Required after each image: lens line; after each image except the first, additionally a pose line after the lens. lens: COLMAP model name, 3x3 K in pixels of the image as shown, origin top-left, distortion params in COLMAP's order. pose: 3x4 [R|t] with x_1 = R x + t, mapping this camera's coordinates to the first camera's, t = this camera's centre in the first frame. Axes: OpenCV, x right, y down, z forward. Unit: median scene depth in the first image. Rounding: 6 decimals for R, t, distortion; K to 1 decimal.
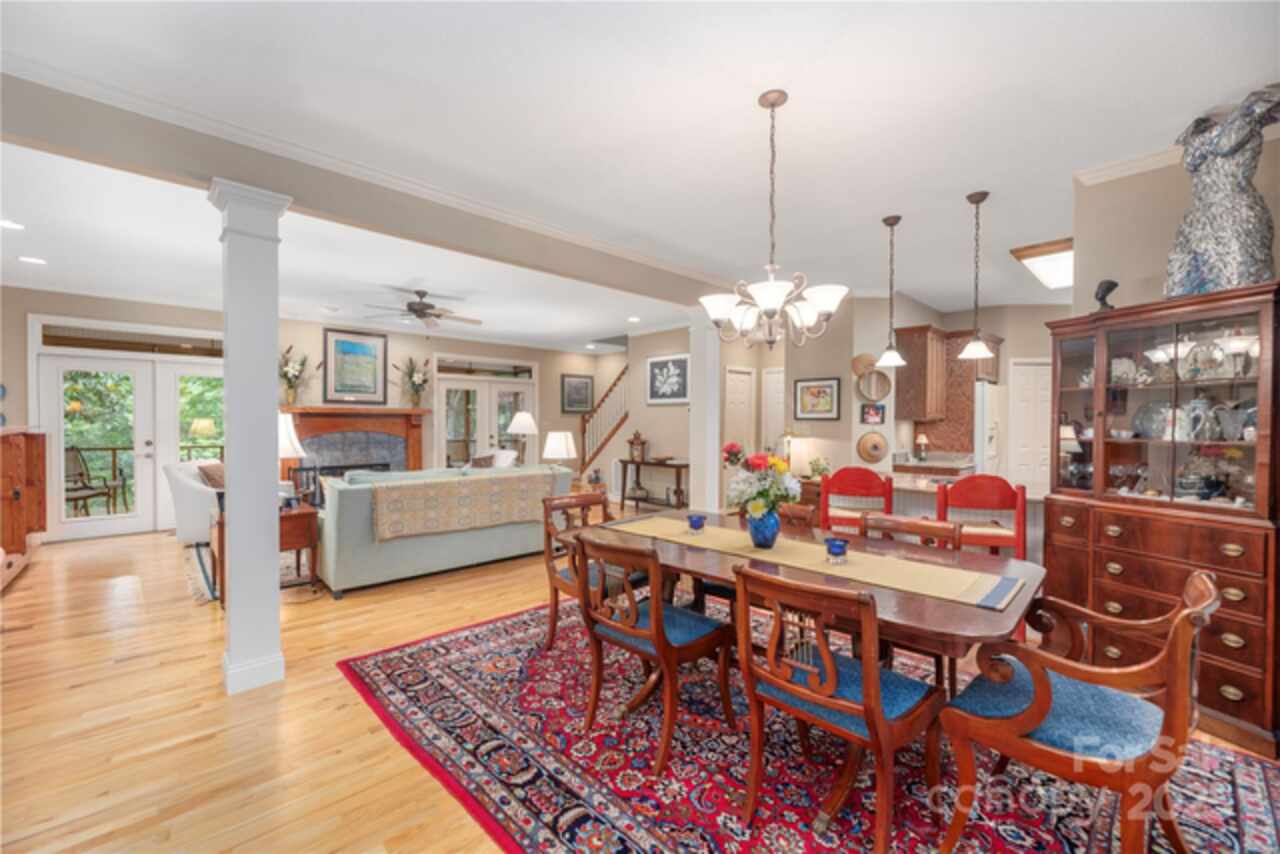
lens RADIAL K [[532.3, 0, 654.8], [0, 532.3, 427.4], [0, 0, 1]] dist [0.000410, 0.000149]
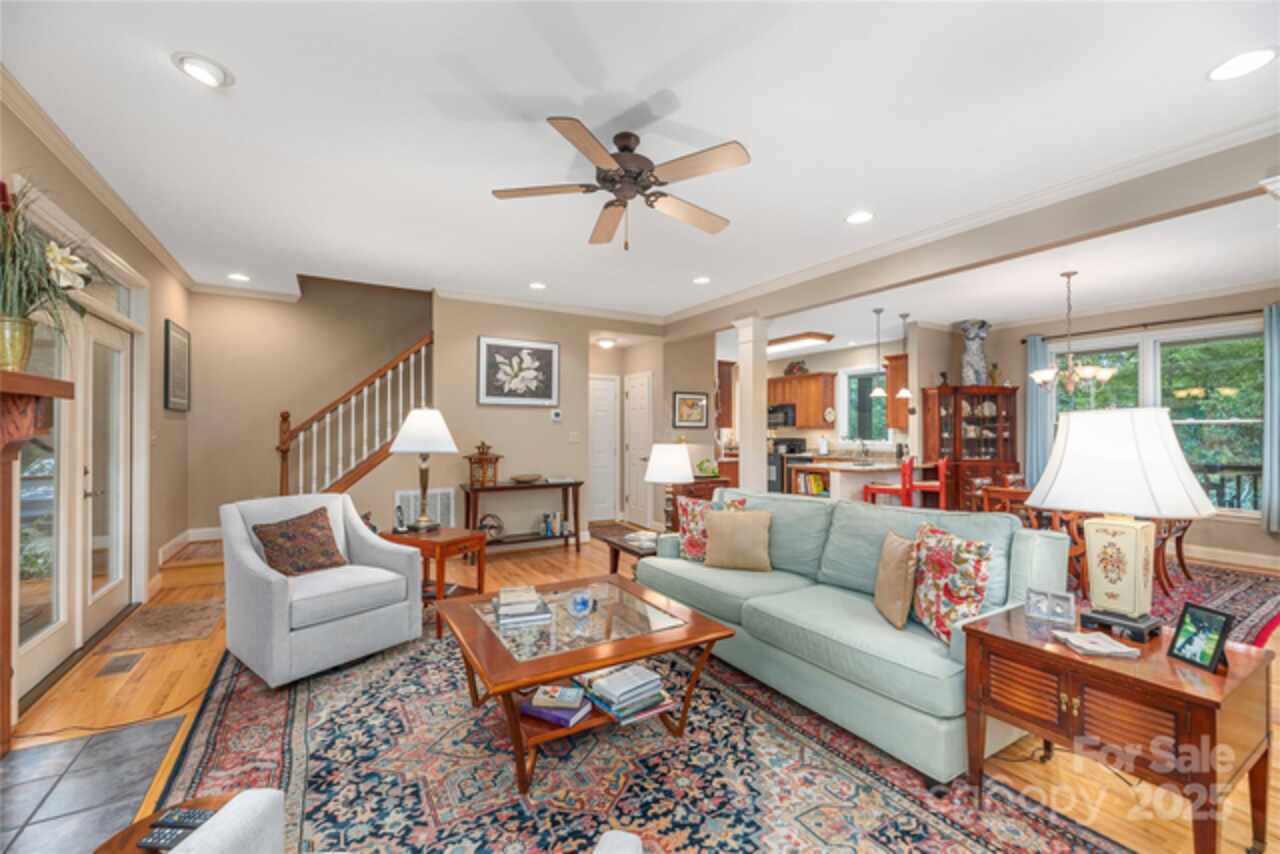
lens RADIAL K [[517.0, 0, 637.9], [0, 517.0, 426.3], [0, 0, 1]] dist [-0.000674, 0.000079]
pose [[0.231239, 0.006346, 0.972876, -0.651698], [0.007620, 0.999936, -0.008333, -0.007471], [-0.972867, 0.009340, 0.231175, 0.681394]]
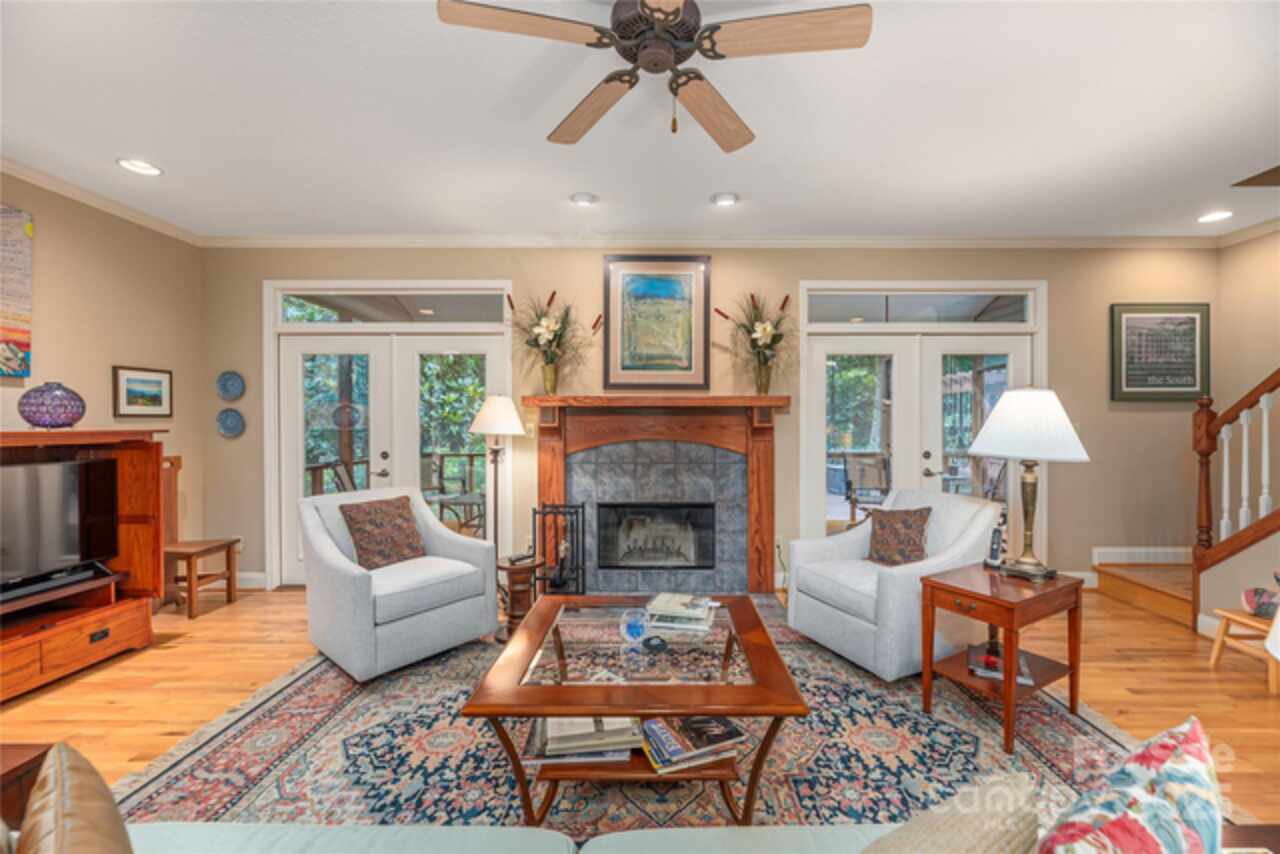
lens RADIAL K [[532.3, 0, 654.8], [0, 532.3, 427.4], [0, 0, 1]] dist [0.000410, 0.000149]
pose [[0.716179, 0.000781, -0.697916, -0.183037], [-0.004274, 0.999986, -0.003268, -0.004377], [0.697904, 0.005324, 0.716172, 0.604124]]
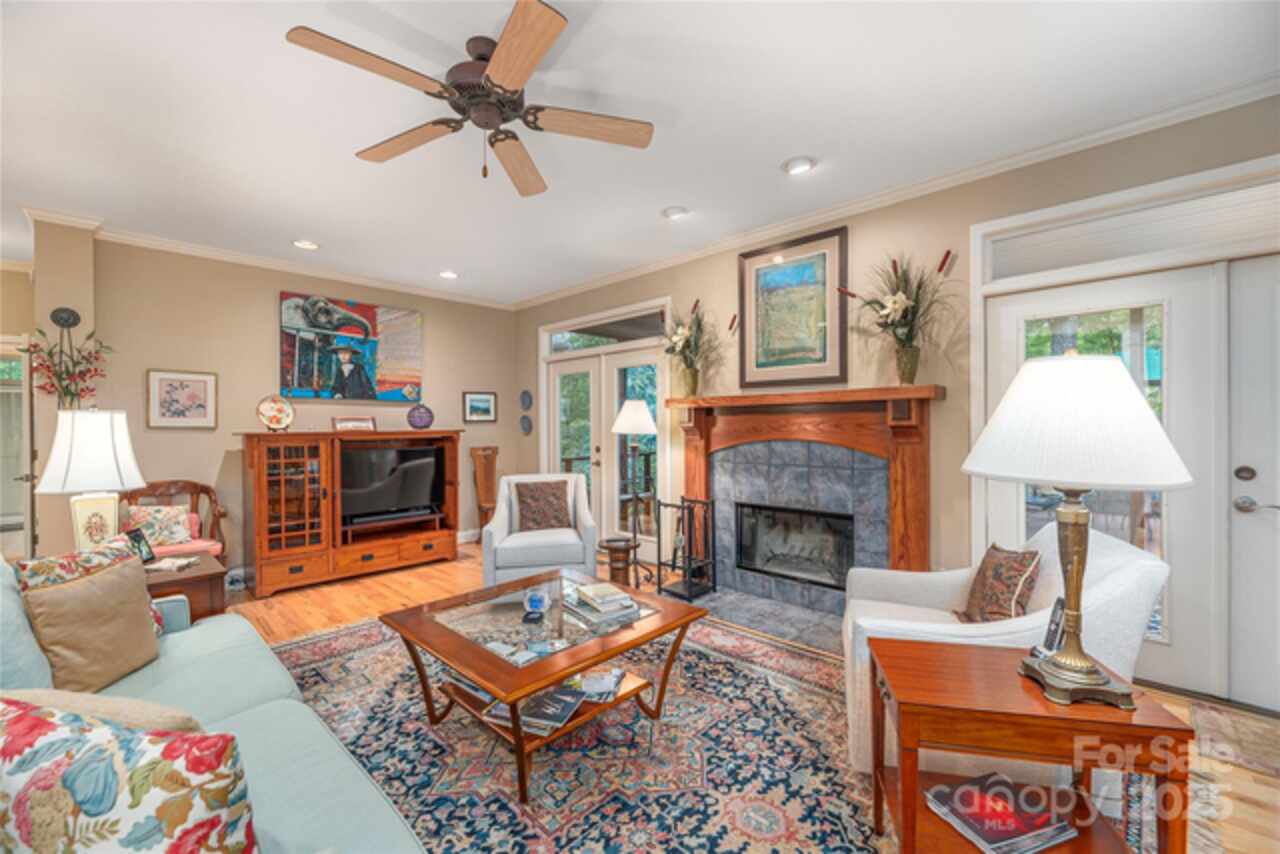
lens RADIAL K [[517.0, 0, 637.9], [0, 517.0, 426.3], [0, 0, 1]] dist [-0.000674, 0.000079]
pose [[0.034490, -0.001864, -0.999403, -0.079146], [-0.000119, 0.999998, -0.001869, -0.005609], [0.999405, 0.000183, 0.034490, 0.829549]]
